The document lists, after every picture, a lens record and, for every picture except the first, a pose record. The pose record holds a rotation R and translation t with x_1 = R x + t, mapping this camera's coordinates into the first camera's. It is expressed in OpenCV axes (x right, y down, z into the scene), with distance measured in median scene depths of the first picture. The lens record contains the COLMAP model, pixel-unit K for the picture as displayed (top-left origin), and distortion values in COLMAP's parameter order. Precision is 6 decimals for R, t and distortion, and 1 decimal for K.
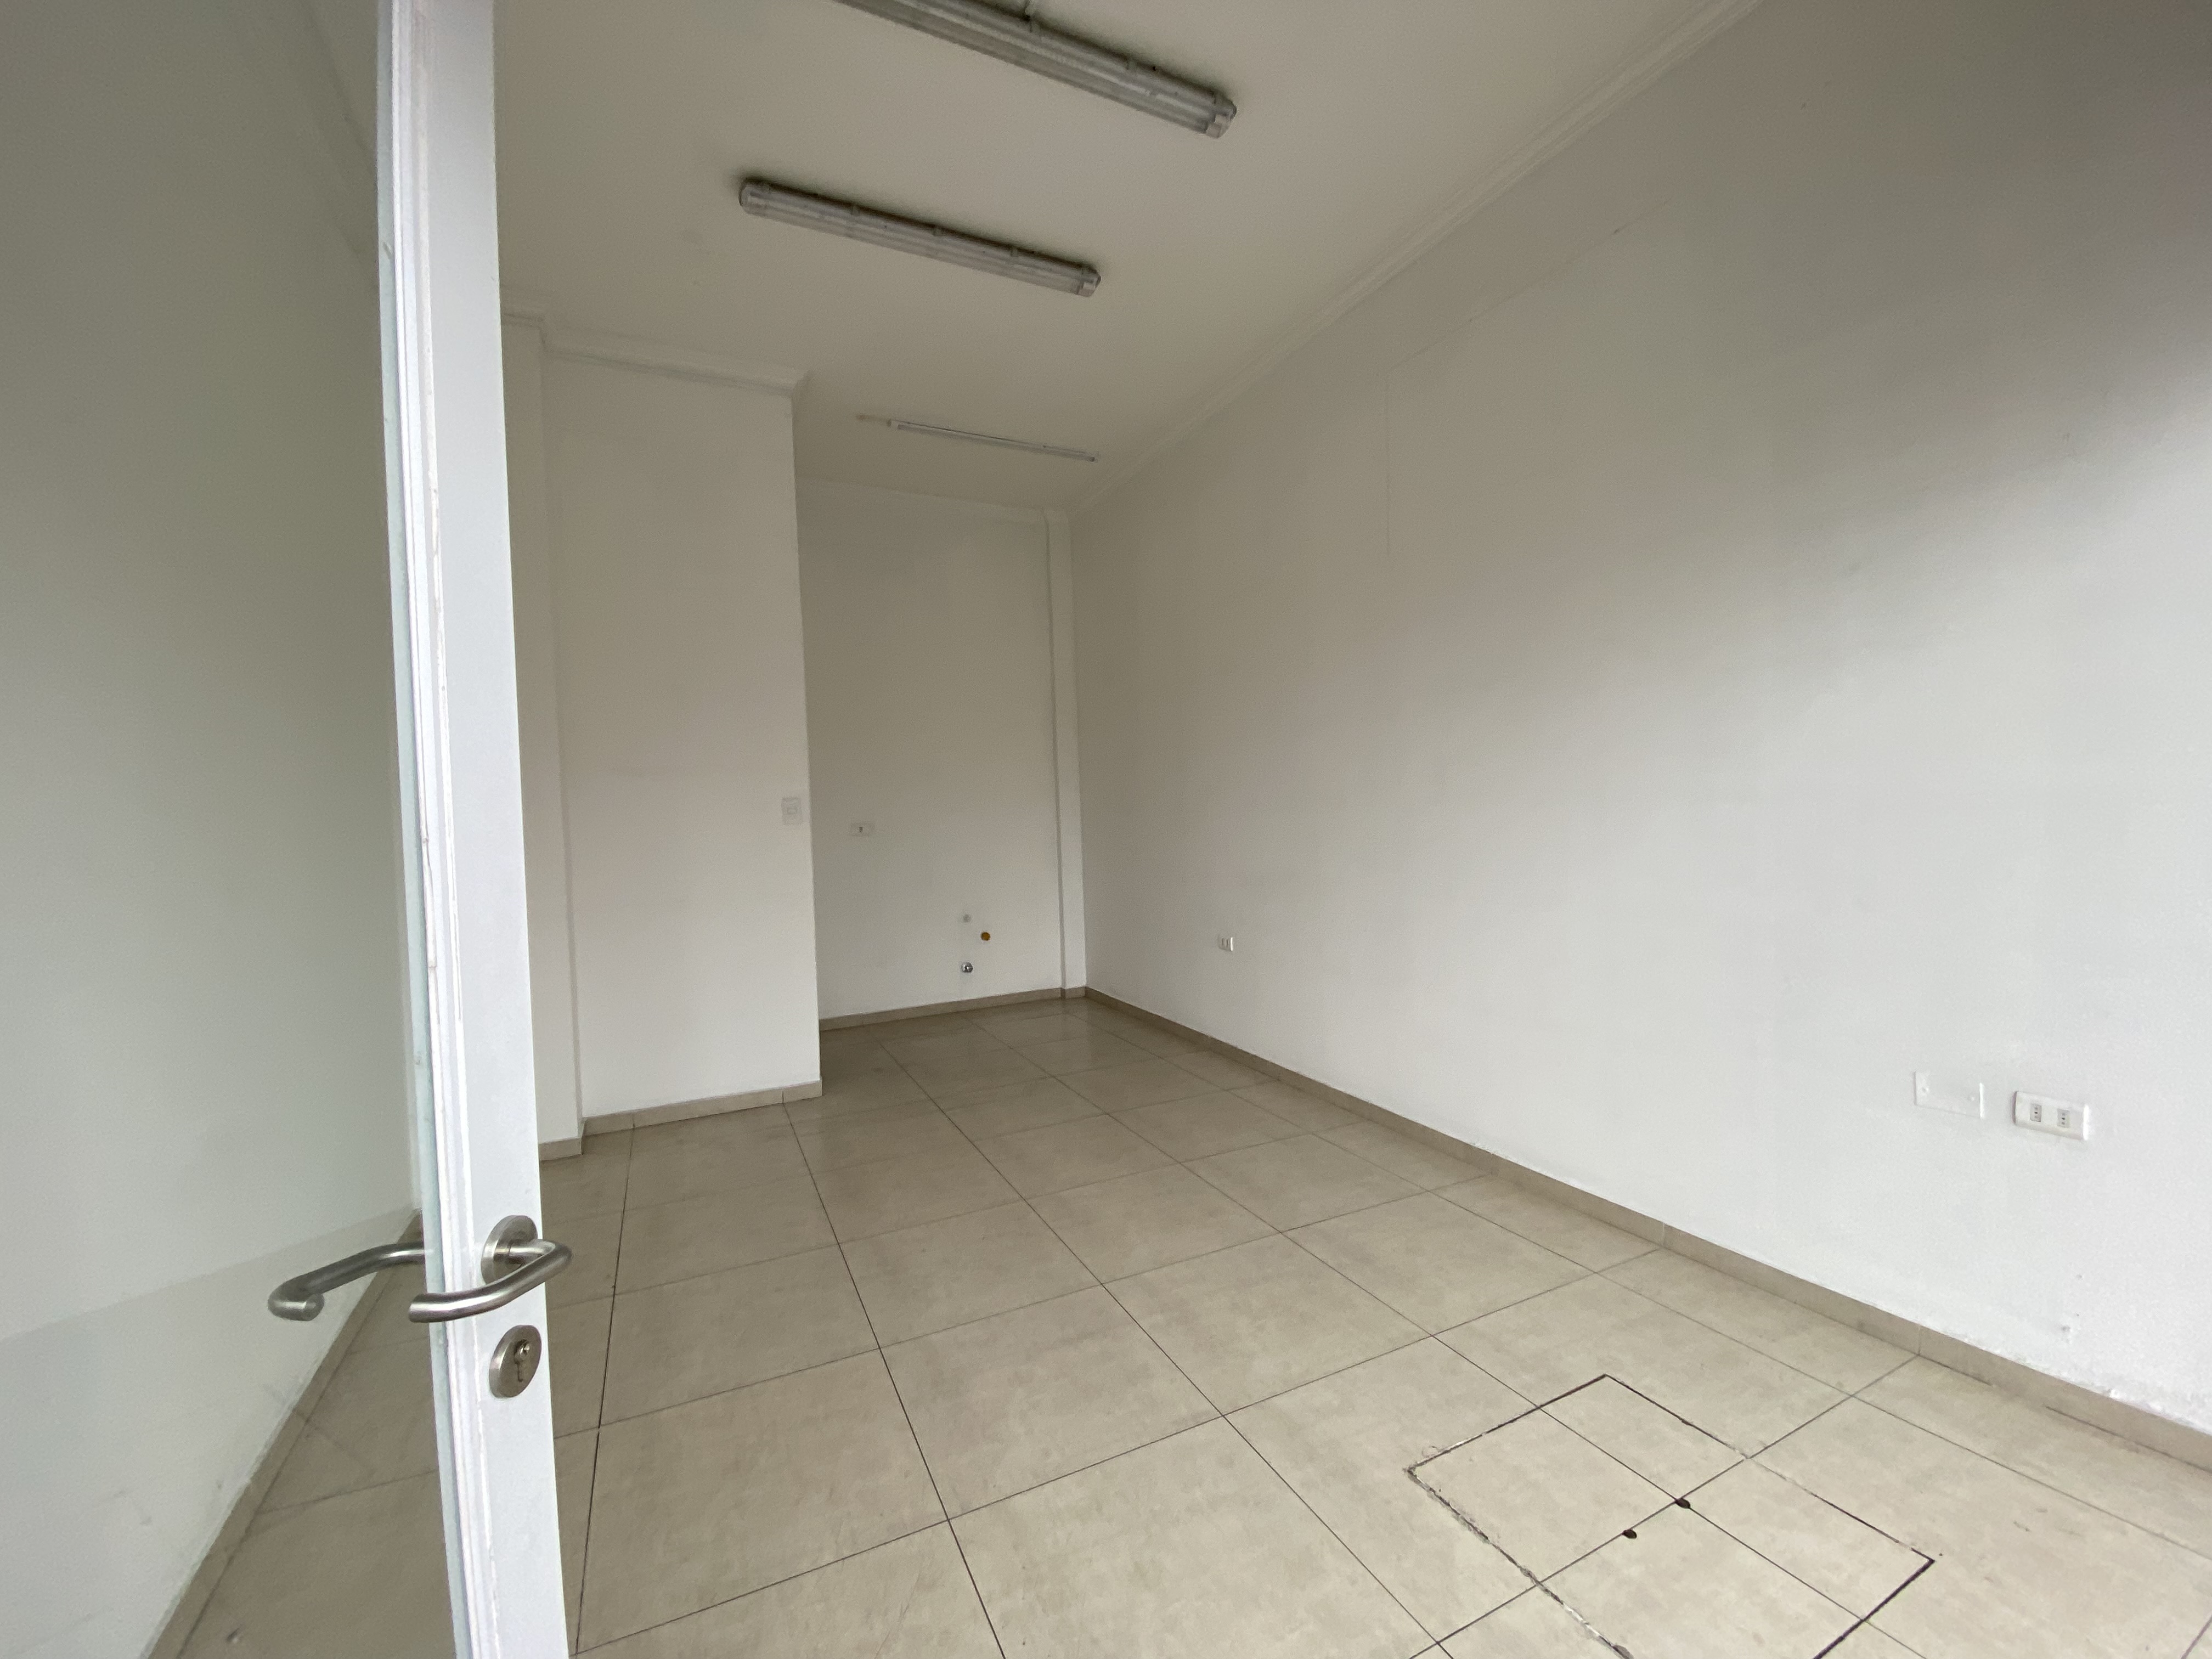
lens RADIAL K [[892.9, 0, 1108.2], [0, 892.9, 830.9], [0, 0, 1]] dist [0.013740, -0.016906]
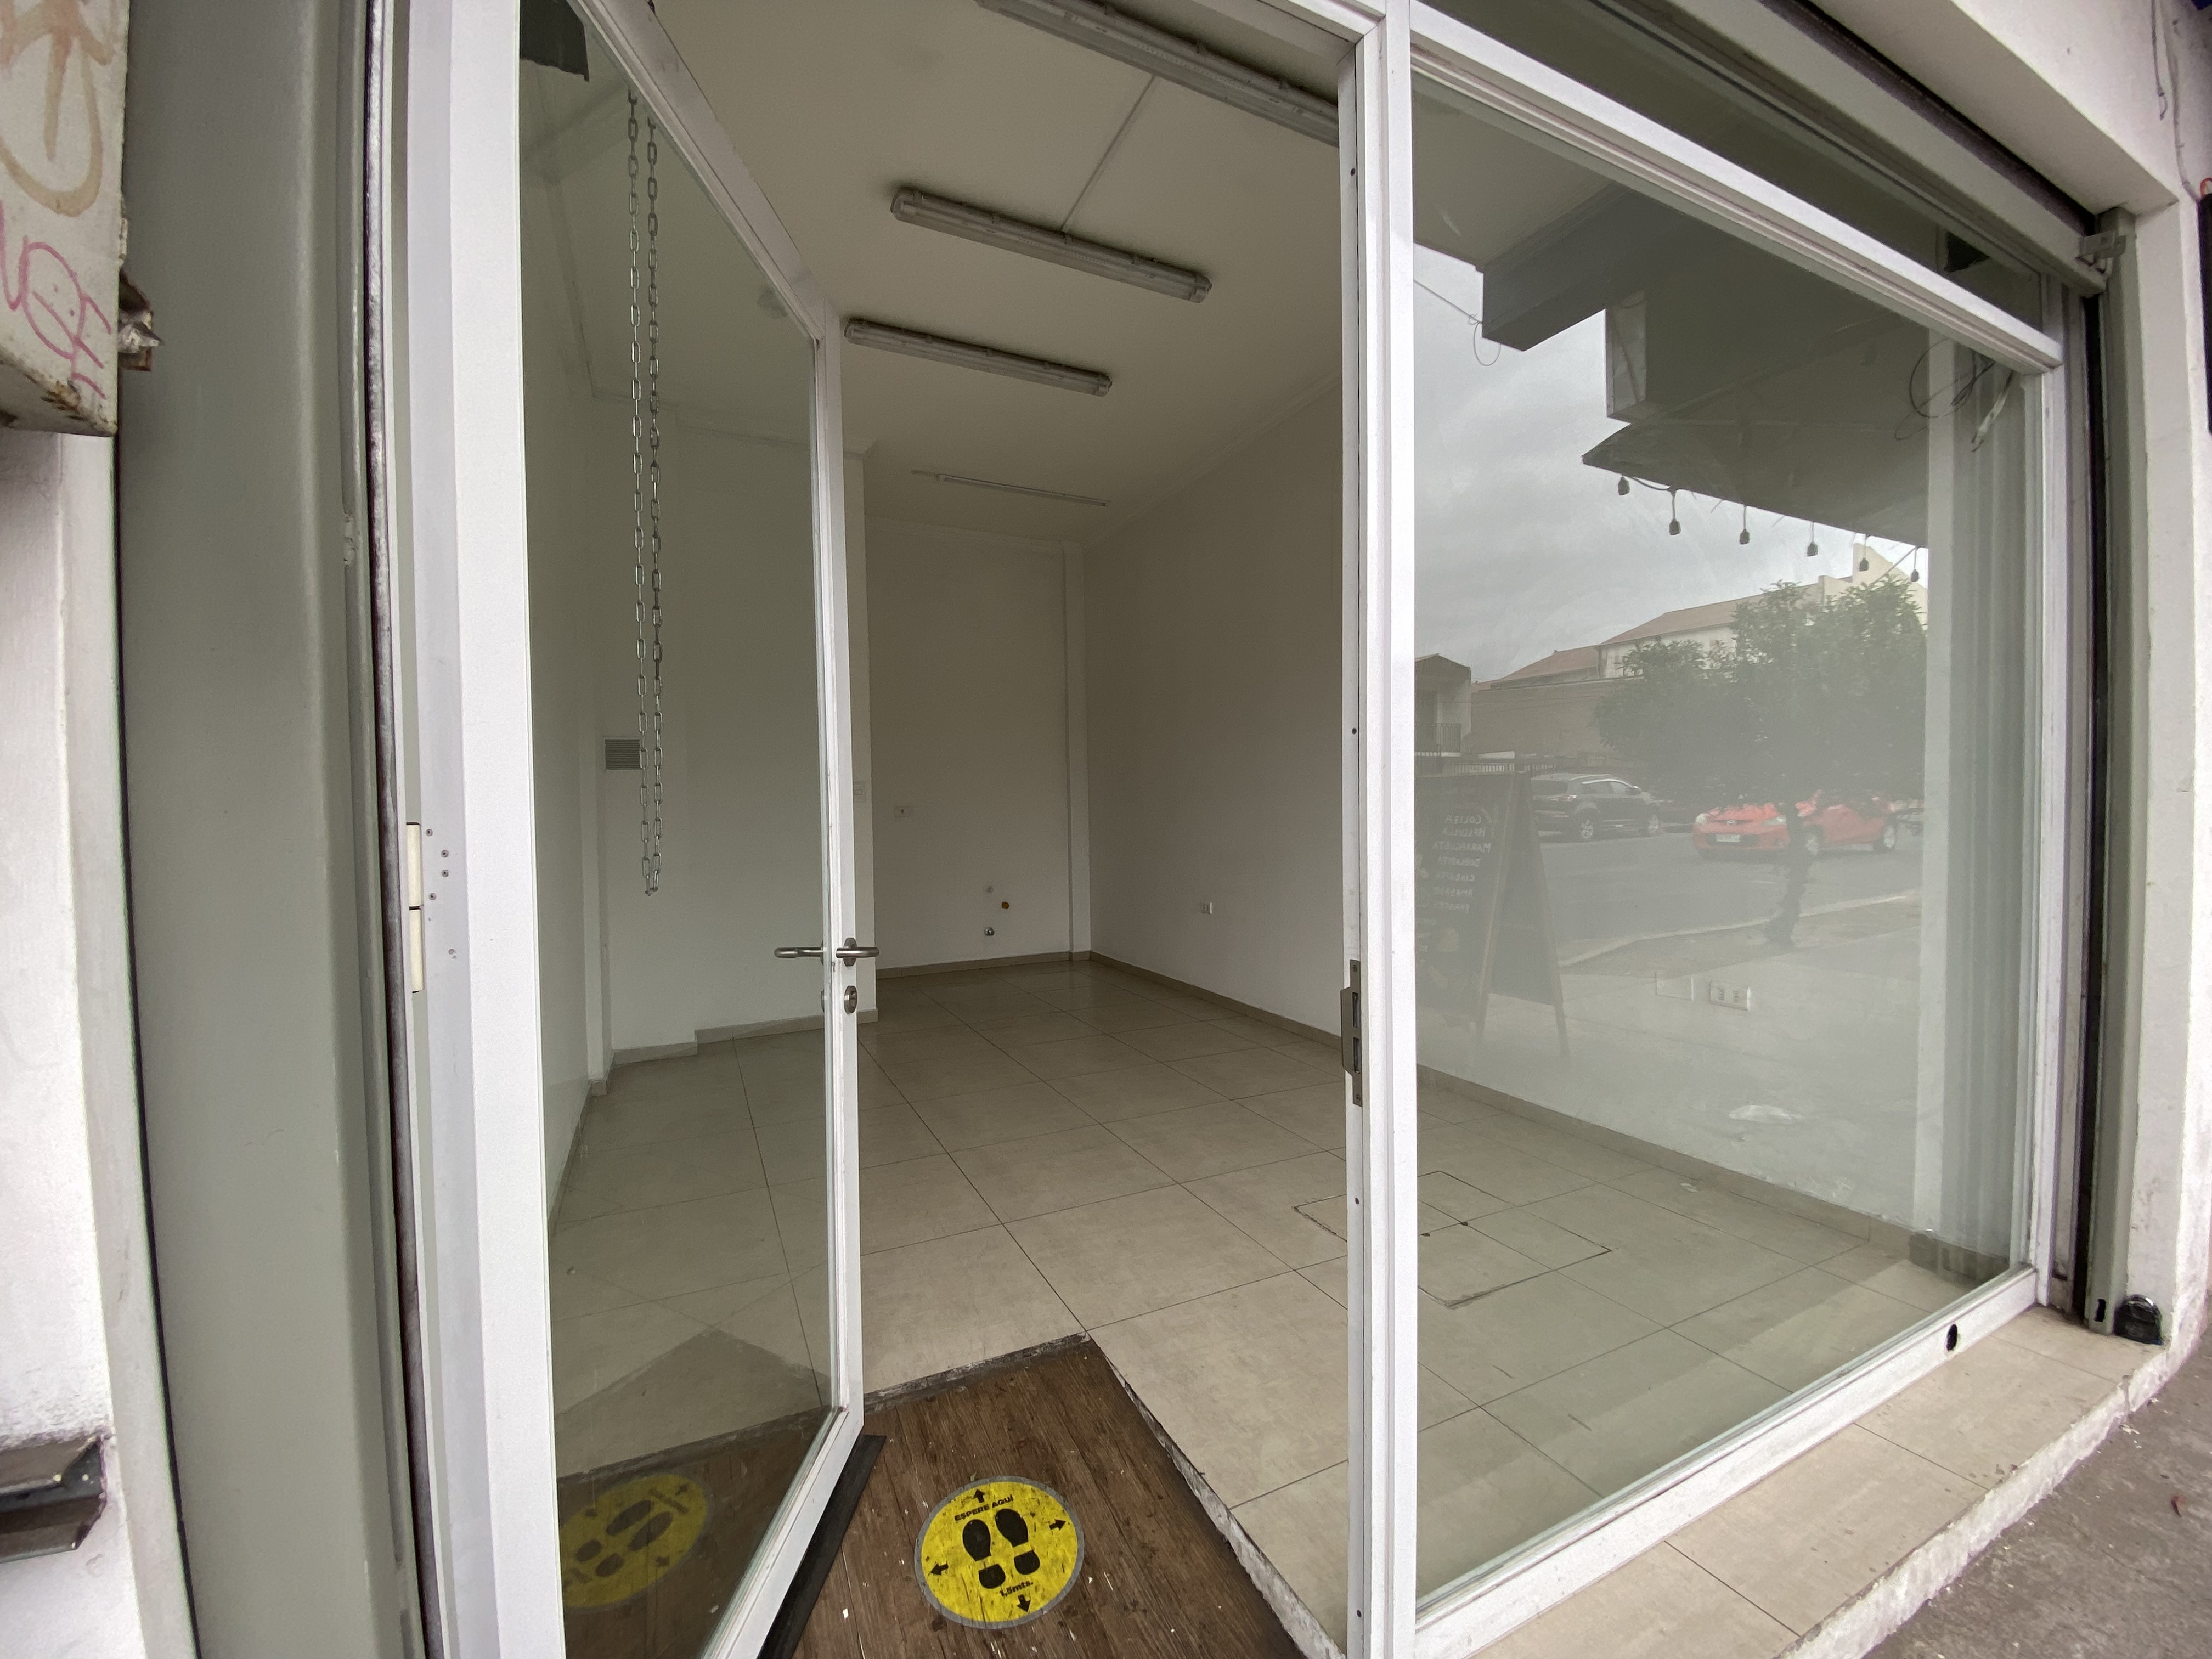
lens RADIAL K [[891.0, 0, 1105.8], [0, 891.0, 832.0], [0, 0, 1]] dist [0.013009, -0.016161]
pose [[0.999820, 0.017235, -0.007986, 0.004924], [-0.017223, 0.999850, 0.001576, 0.045661], [0.008012, -0.001439, 0.999967, -0.433913]]
